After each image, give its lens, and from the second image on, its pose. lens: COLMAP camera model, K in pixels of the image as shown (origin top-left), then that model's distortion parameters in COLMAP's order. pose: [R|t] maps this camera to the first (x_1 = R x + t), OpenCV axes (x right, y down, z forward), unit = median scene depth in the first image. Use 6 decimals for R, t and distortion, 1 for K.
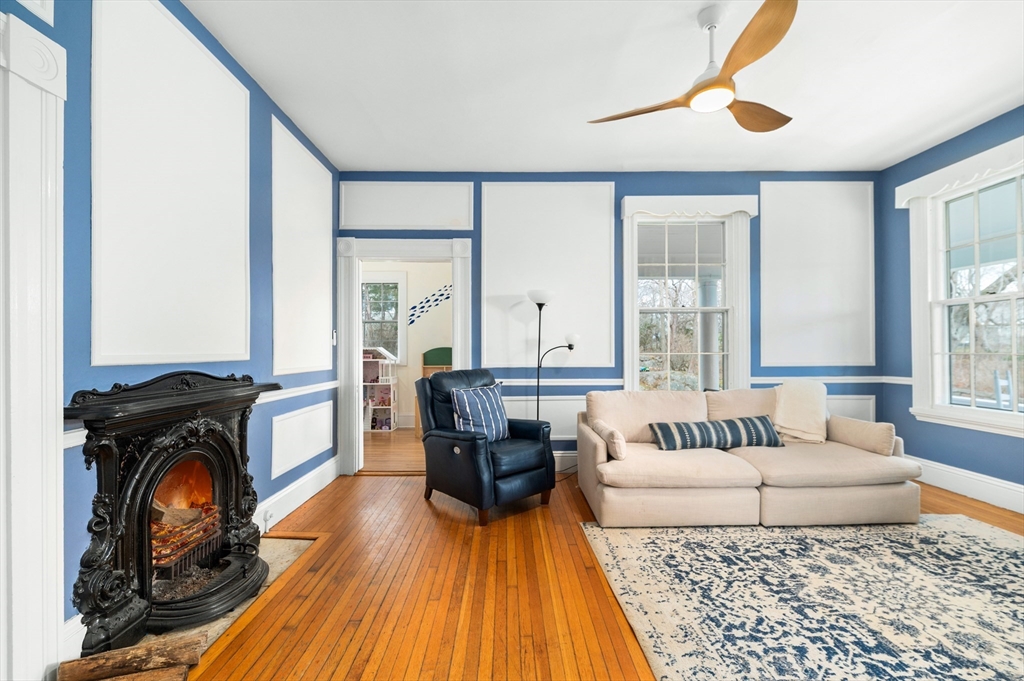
lens RADIAL K [[448.7, 0, 514.0], [0, 448.7, 347.6], [0, 0, 1]] dist [0.003190, -0.000049]
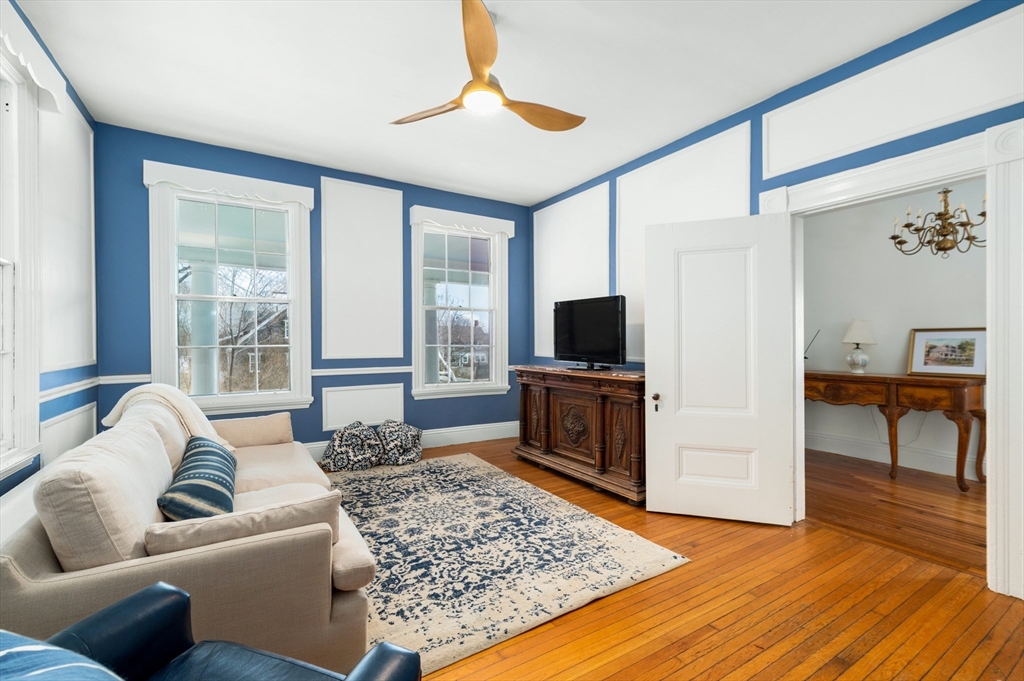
lens RADIAL K [[448.7, 0, 514.9], [0, 448.7, 336.8], [0, 0, 1]] dist [0.003190, -0.000049]
pose [[-0.520412, 0.013649, 0.853806, -0.468907], [0.000705, 0.999879, -0.015555, 0.011811], [-0.853915, -0.007493, -0.520359, 1.441827]]
